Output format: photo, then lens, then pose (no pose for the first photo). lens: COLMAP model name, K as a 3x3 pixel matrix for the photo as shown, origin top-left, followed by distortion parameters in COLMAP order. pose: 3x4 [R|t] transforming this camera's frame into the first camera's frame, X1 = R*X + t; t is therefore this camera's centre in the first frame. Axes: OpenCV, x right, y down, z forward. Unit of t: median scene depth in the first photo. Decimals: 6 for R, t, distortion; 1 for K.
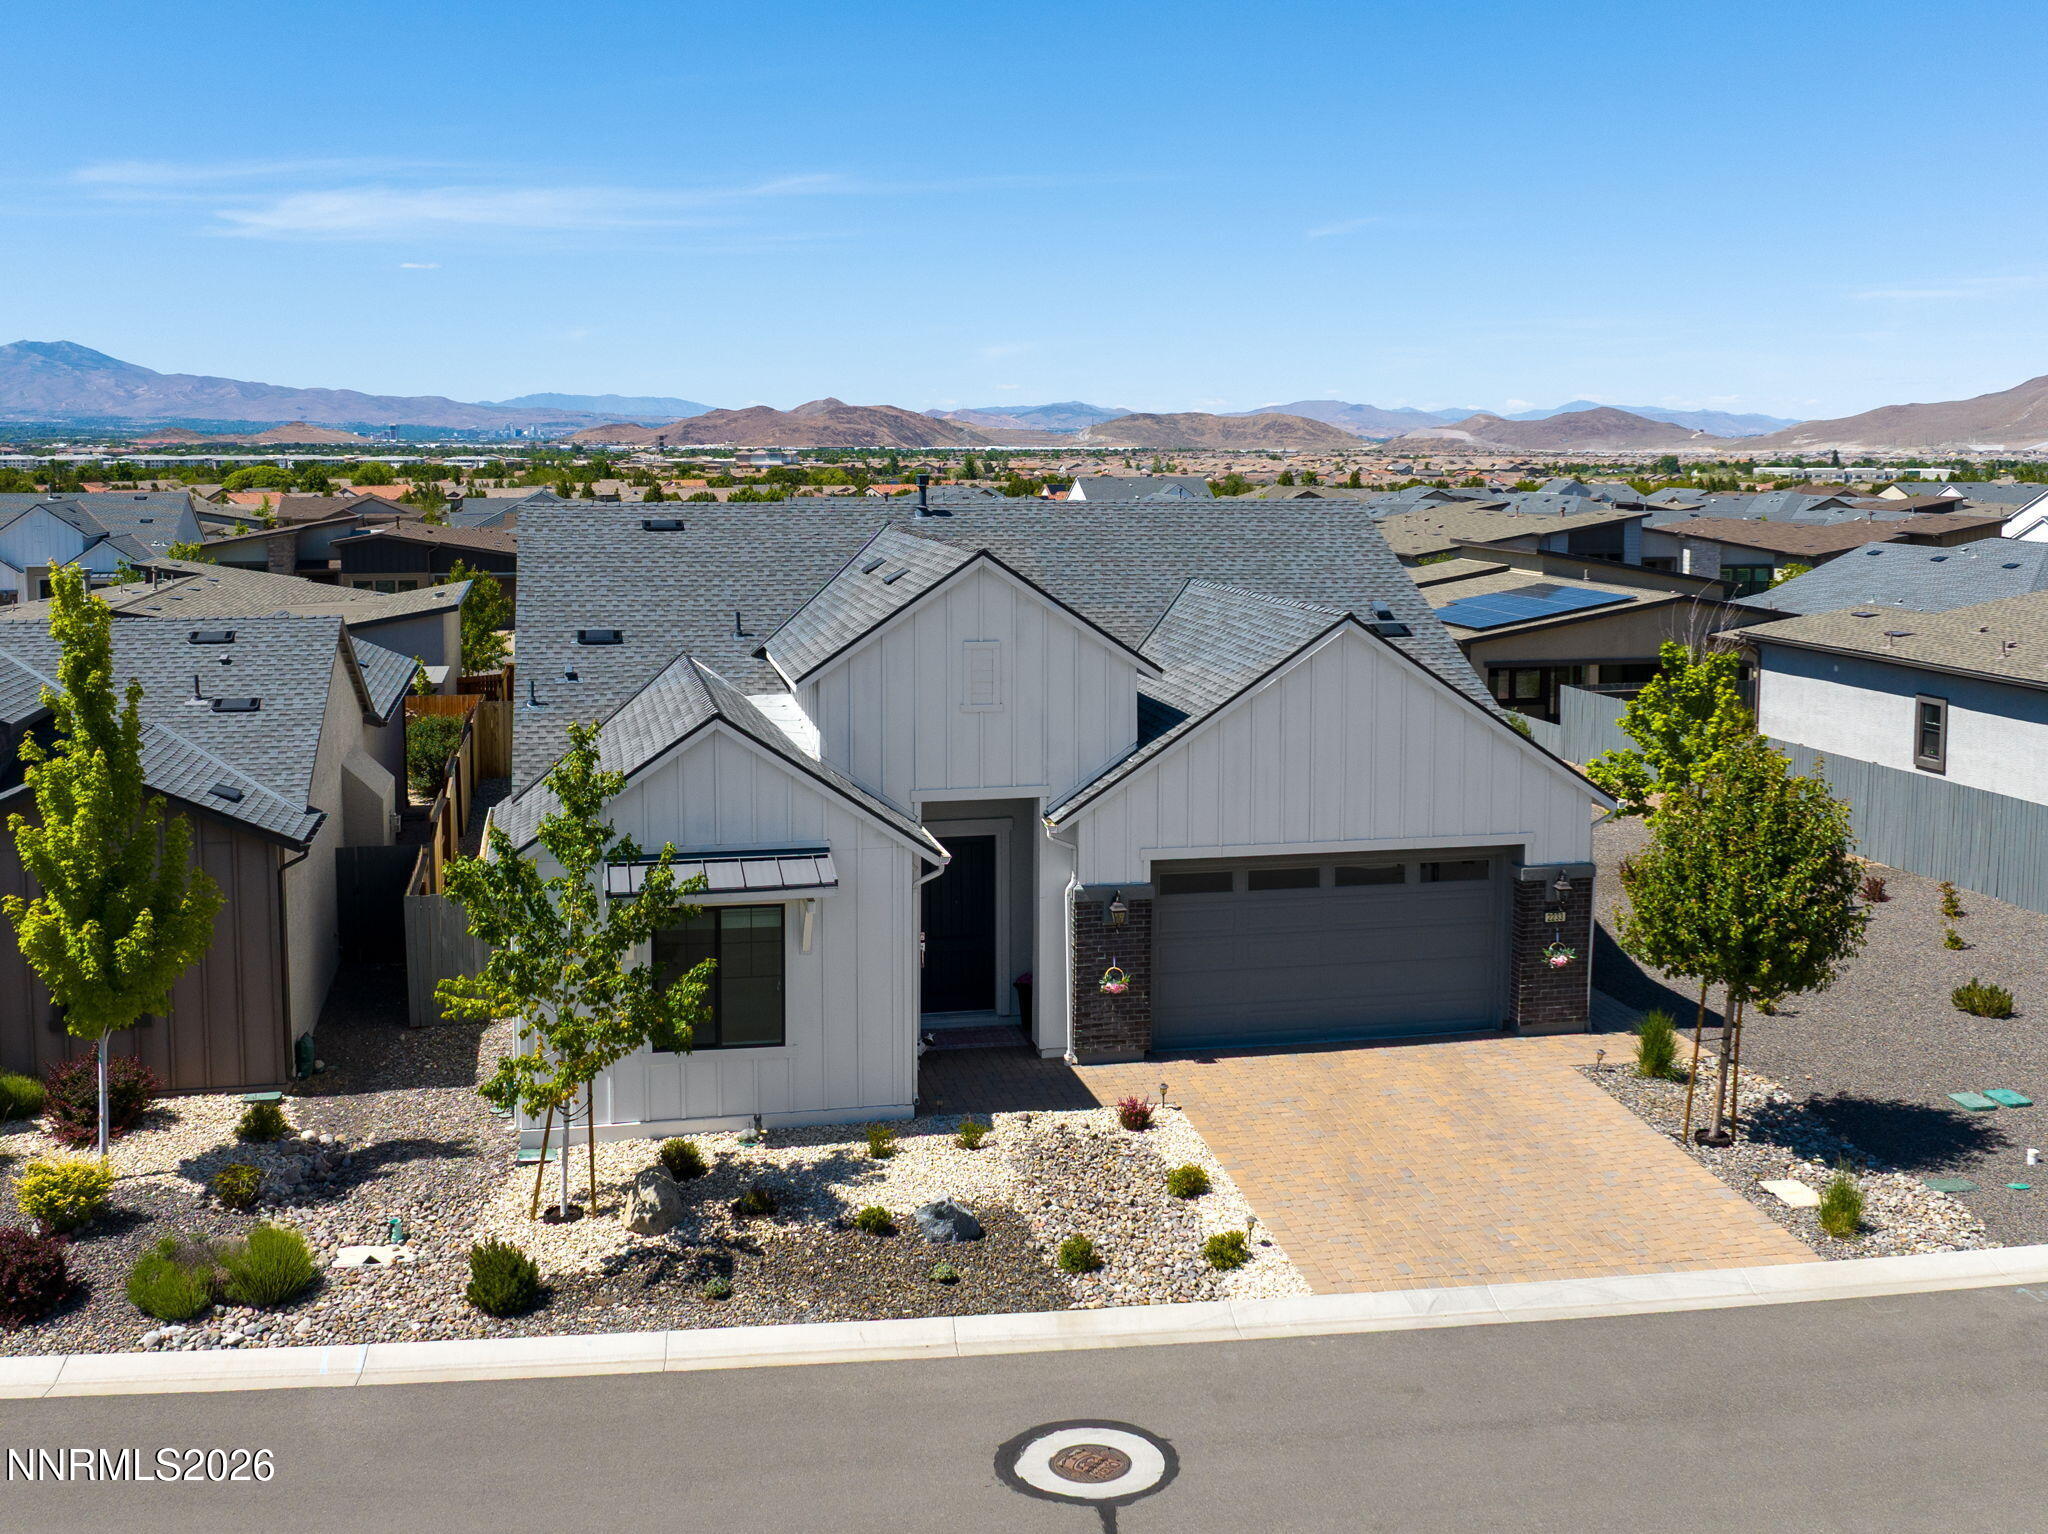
lens RADIAL K [[2141.3, 0, 1029.0], [0, 2141.3, 654.3], [0, 0, 1]] dist [-0.005928, -0.101859]
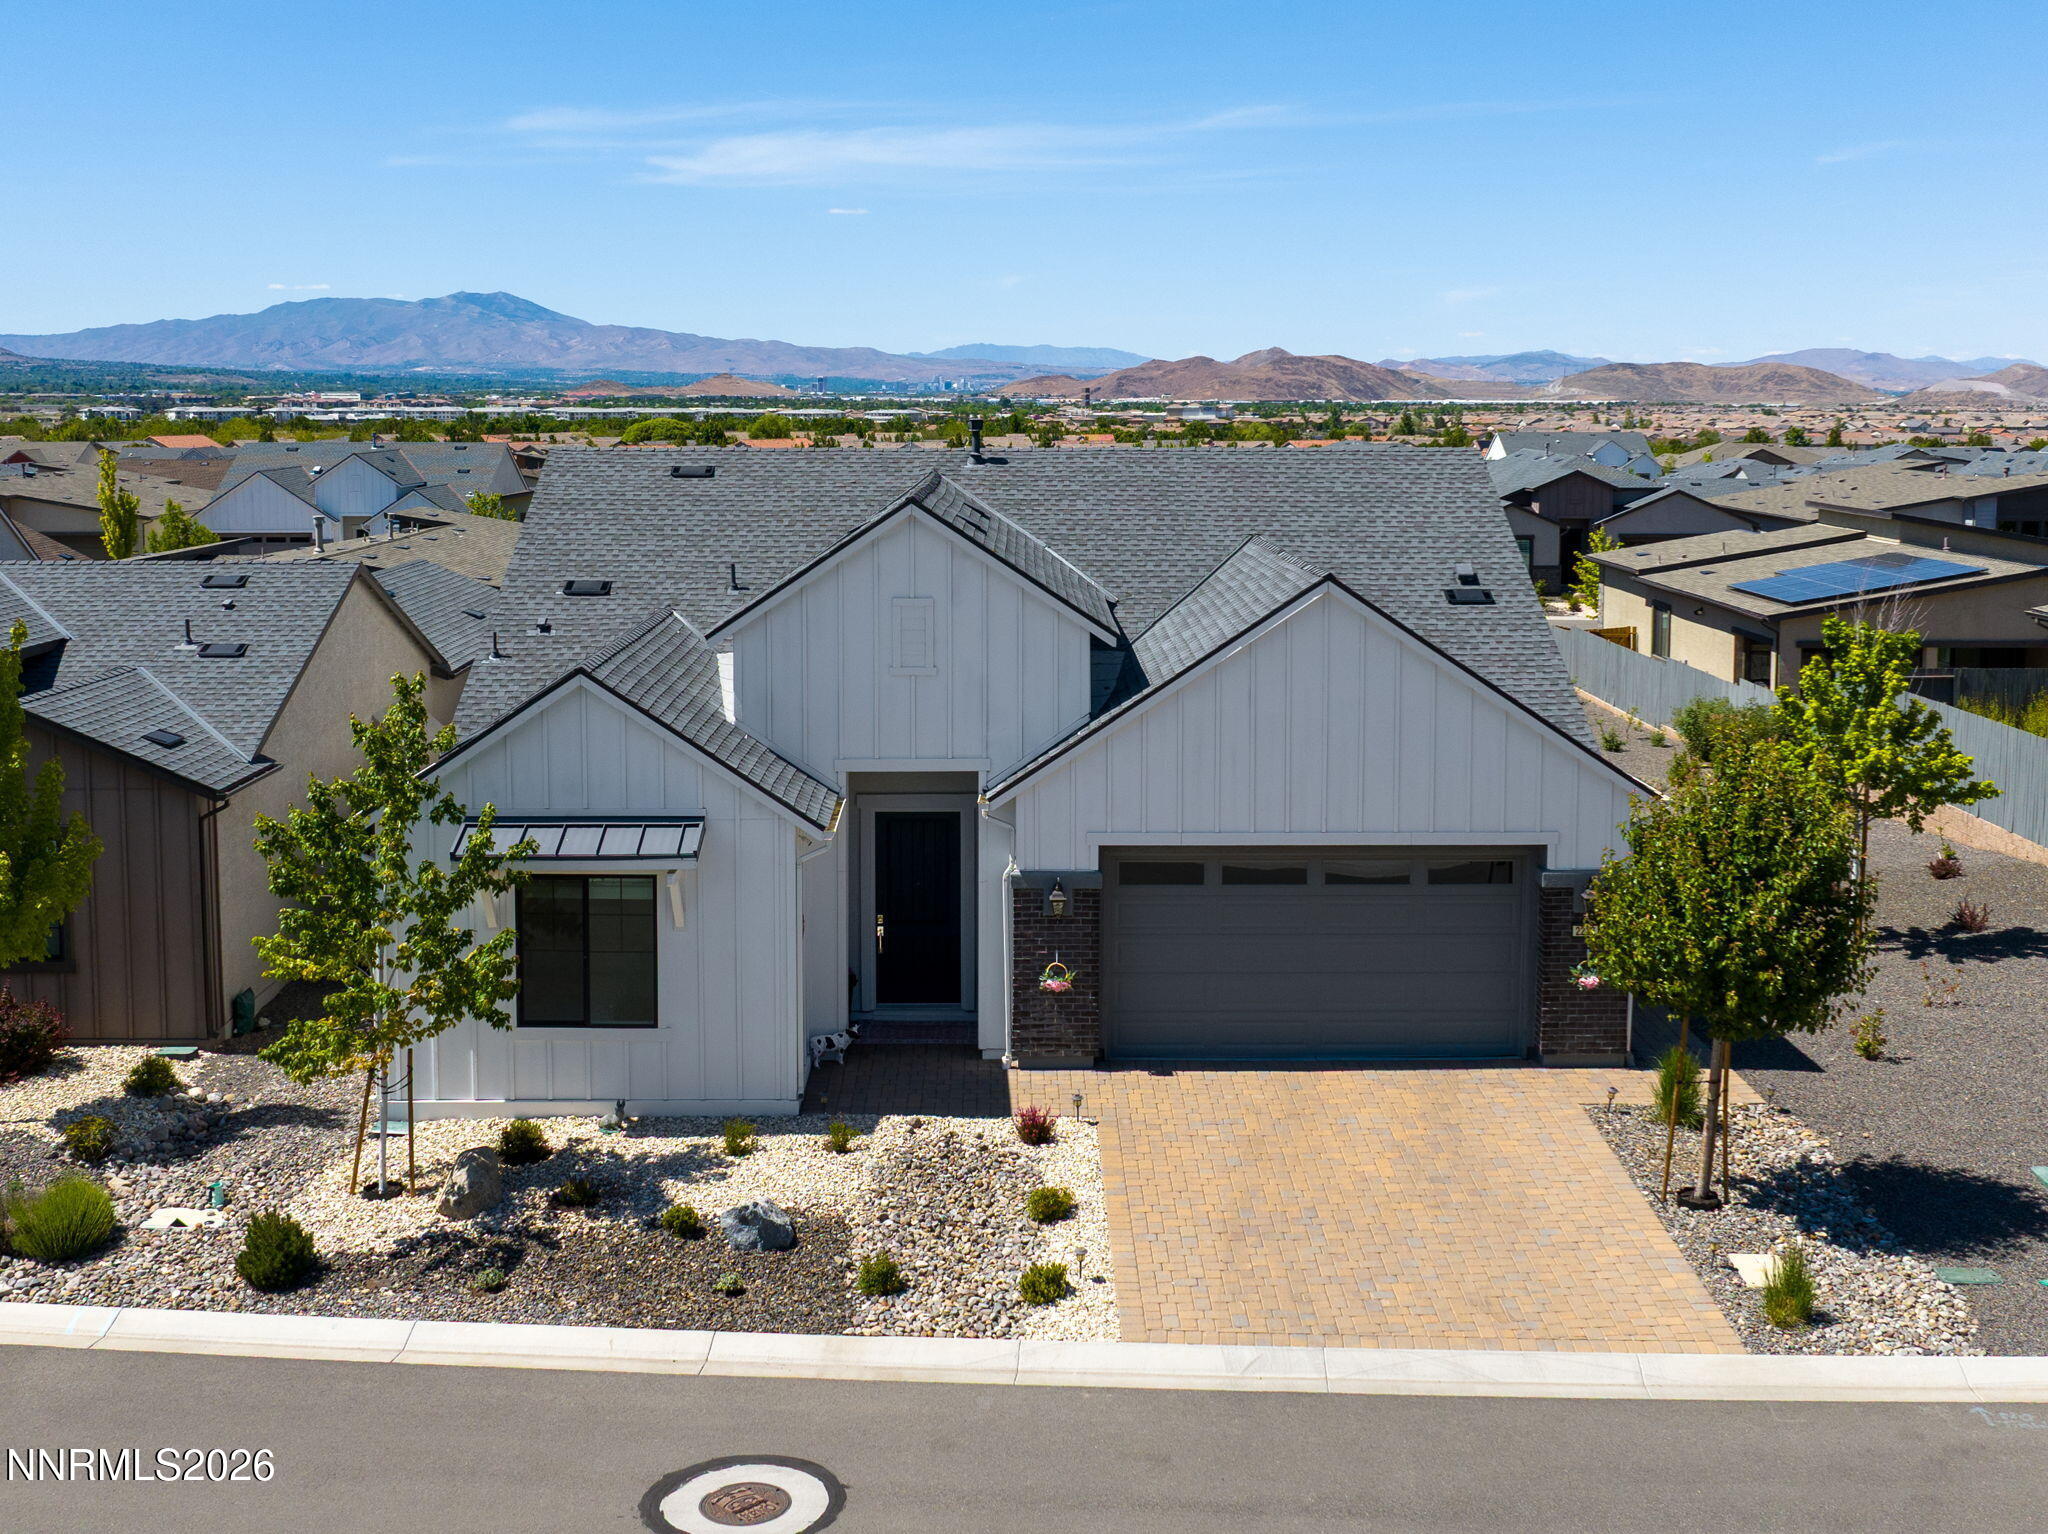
lens RADIAL K [[2304.5, 0, 1016.8], [0, 2304.5, 622.1], [0, 0, 1]] dist [-0.000483, -0.121078]
pose [[0.978639, 0.020029, -0.204607, 0.220176], [-0.020174, 0.999796, 0.001378, 0.001991], [0.204592, 0.002779, 0.978843, 0.048053]]
